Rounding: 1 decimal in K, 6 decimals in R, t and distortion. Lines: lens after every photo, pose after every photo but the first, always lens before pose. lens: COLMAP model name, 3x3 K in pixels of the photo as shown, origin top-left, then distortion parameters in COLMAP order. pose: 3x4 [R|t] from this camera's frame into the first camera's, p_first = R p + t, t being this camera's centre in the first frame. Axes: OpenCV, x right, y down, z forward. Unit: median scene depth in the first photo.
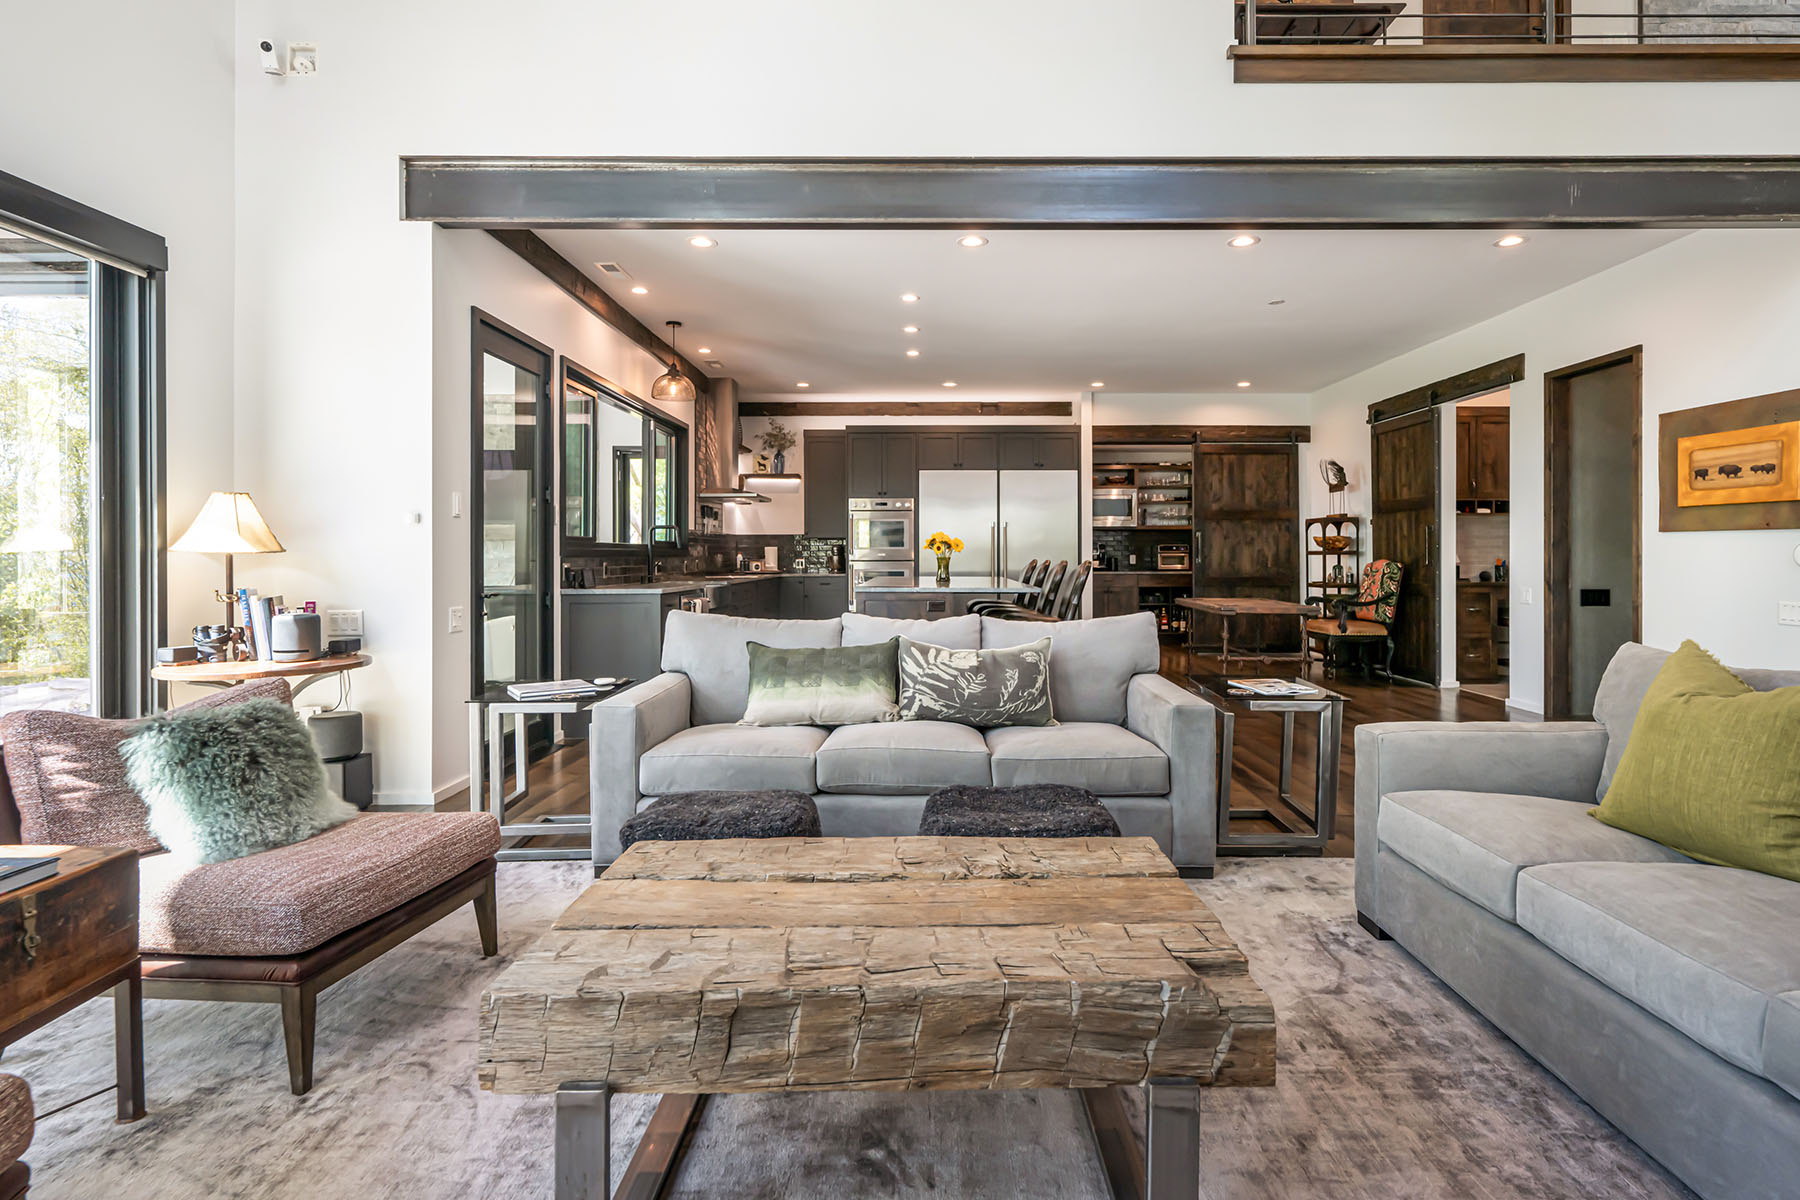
lens RADIAL K [[883.2, 0, 959.1], [0, 883.2, 554.0], [0, 0, 1]] dist [-0.001502, 0.000749]
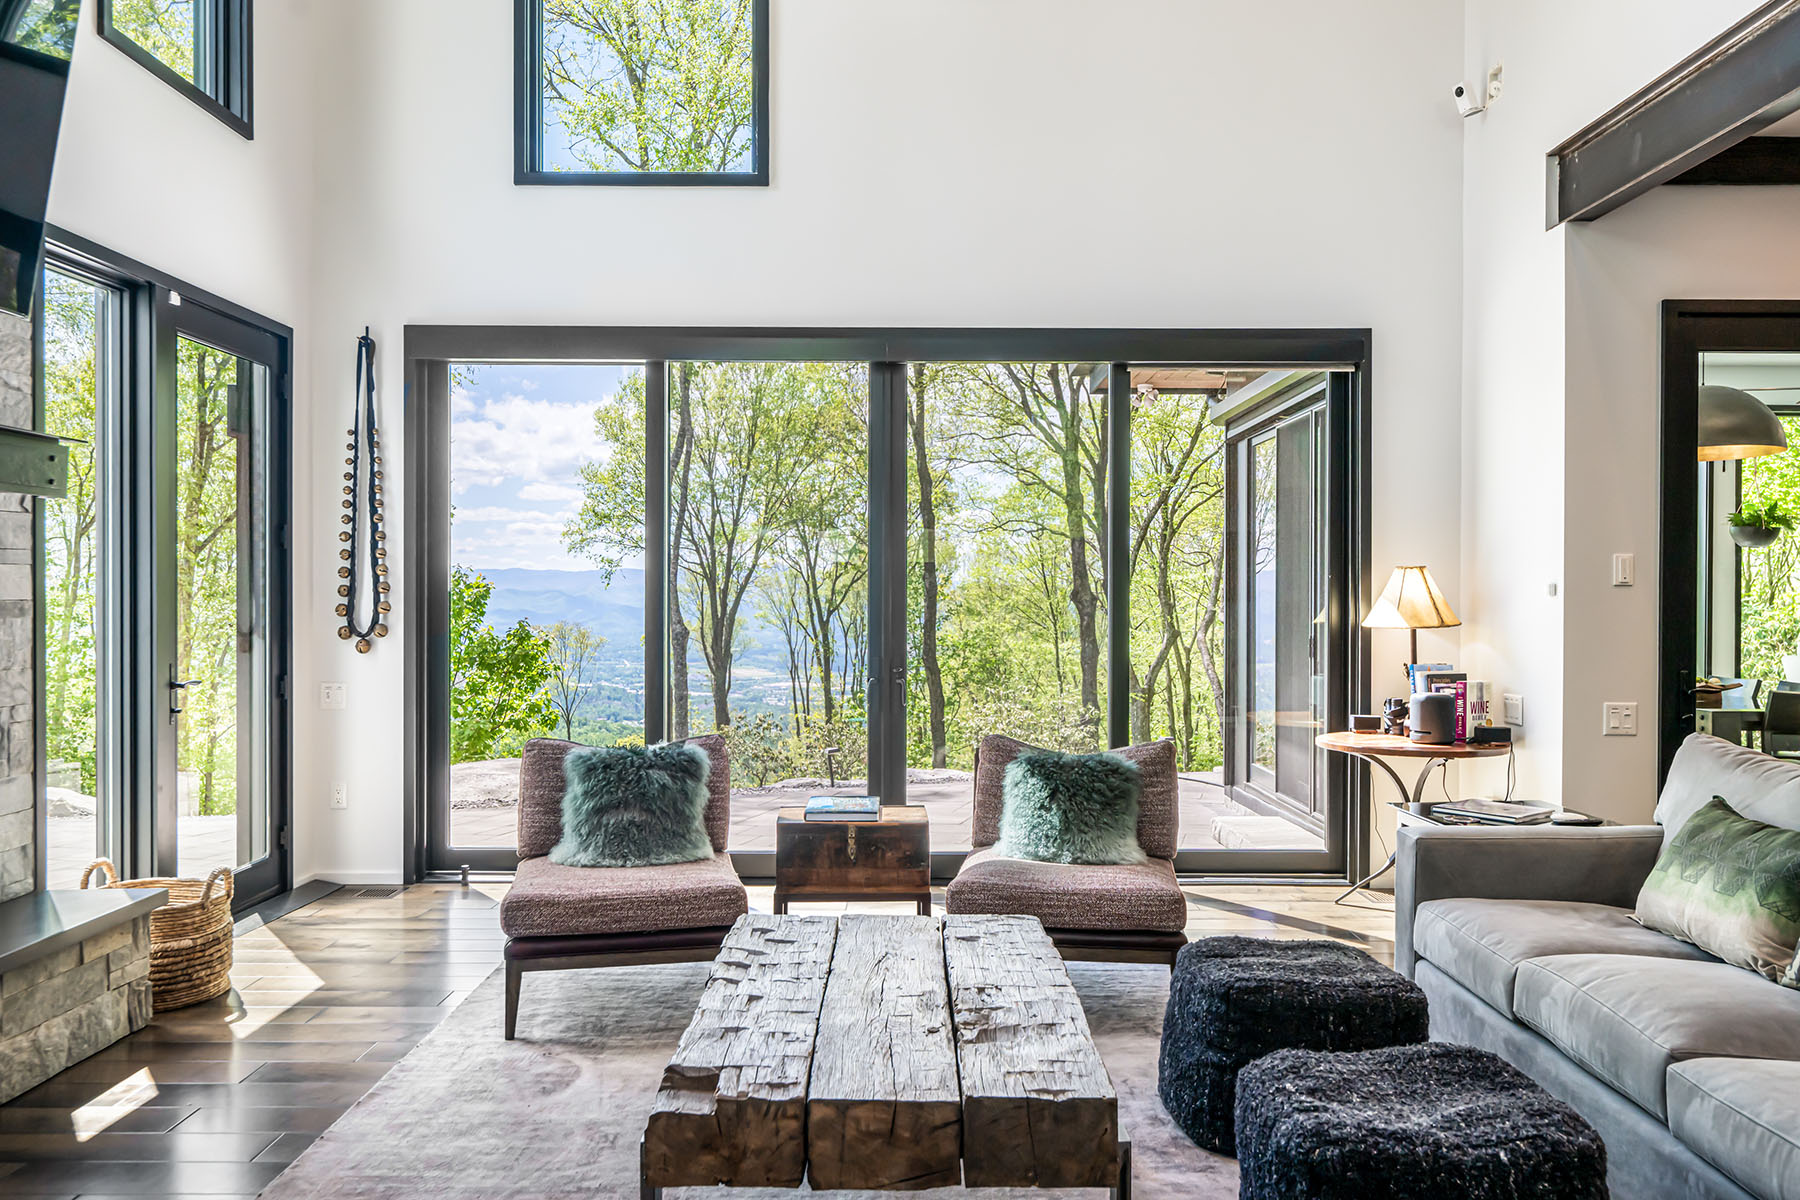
lens RADIAL K [[1303.3, 0, 915.1], [0, 1303.3, 606.6], [0, 0, 1]] dist [-0.007086, 0.000718]
pose [[-0.014011, 0.006402, -0.999881, 0.261331], [-0.002324, 0.999977, 0.006435, -0.013500], [0.999899, 0.002414, -0.013996, 0.185642]]
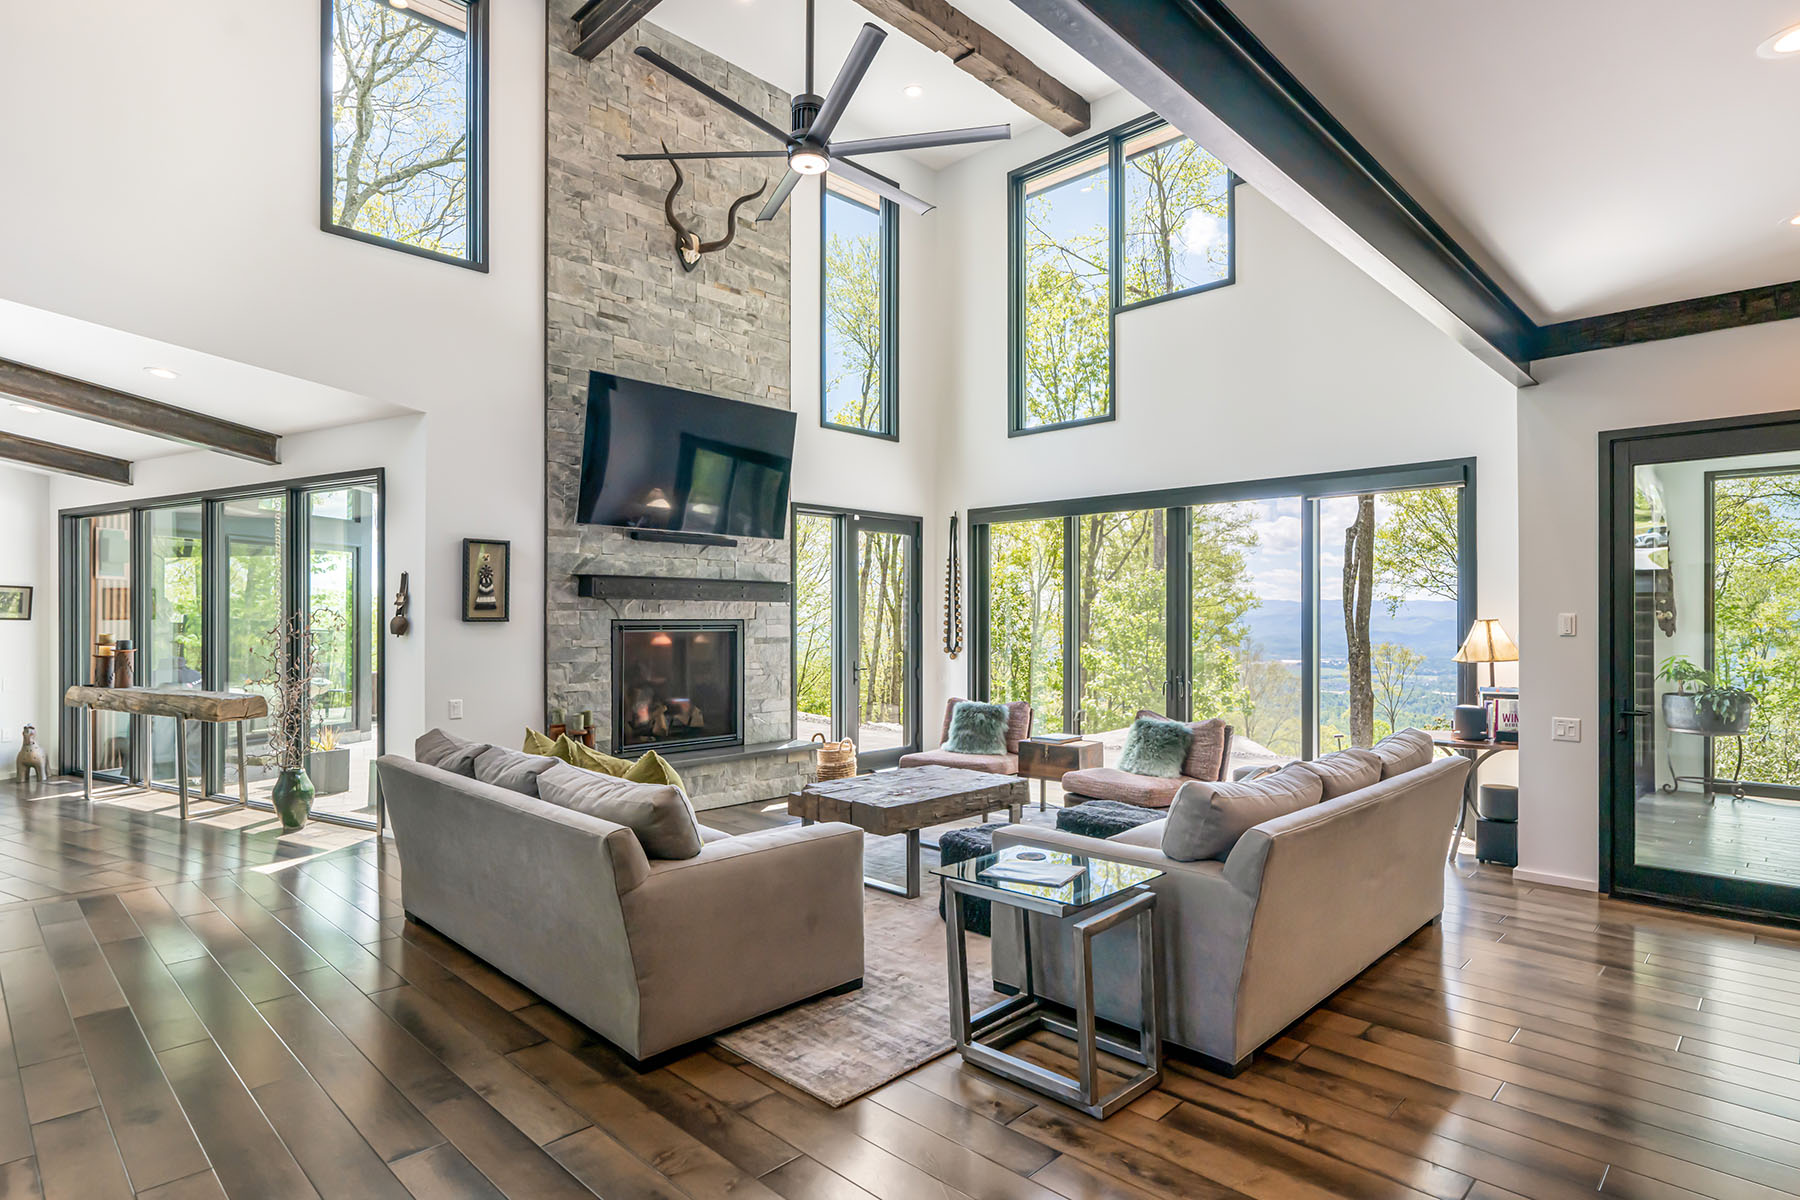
lens RADIAL K [[945.2, 0, 896.5], [0, 945.2, 614.0], [0, 0, 1]] dist [0.000841, -0.000376]
pose [[-0.709819, -0.004906, -0.704367, 0.393843], [-0.000850, 0.999981, -0.006109, -0.028731], [0.704384, -0.003738, -0.709810, 0.592815]]
